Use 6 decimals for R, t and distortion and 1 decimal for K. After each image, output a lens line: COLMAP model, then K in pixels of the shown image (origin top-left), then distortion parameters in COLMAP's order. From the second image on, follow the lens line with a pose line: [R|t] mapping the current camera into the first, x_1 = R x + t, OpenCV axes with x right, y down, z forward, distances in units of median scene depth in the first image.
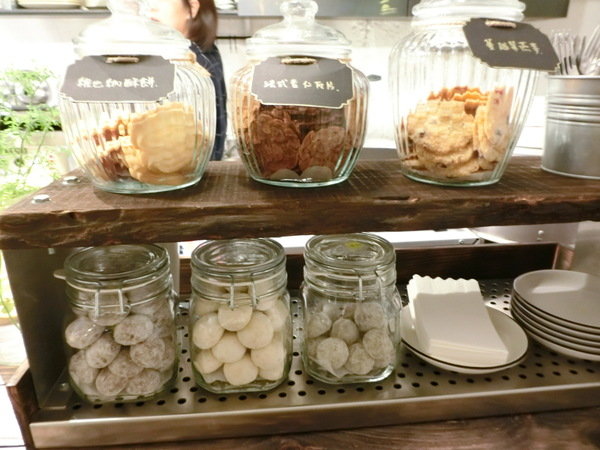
lens RADIAL K [[445.6, 0, 298.5], [0, 445.6, 227.1], [0, 0, 1]] dist [-0.030860, -0.002477]
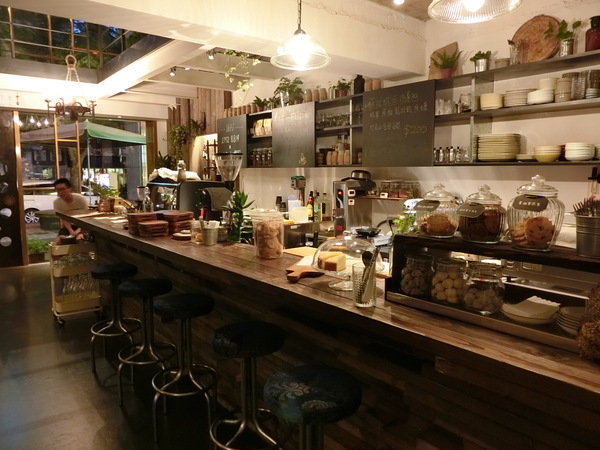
lens RADIAL K [[445.6, 0, 298.5], [0, 445.6, 227.1], [0, 0, 1]] dist [-0.030860, -0.002477]
pose [[0.536920, 0.092185, -0.838581, 1.949108], [-0.307962, 0.946833, -0.093095, 0.473195], [0.785415, 0.308236, 0.536763, -1.667785]]
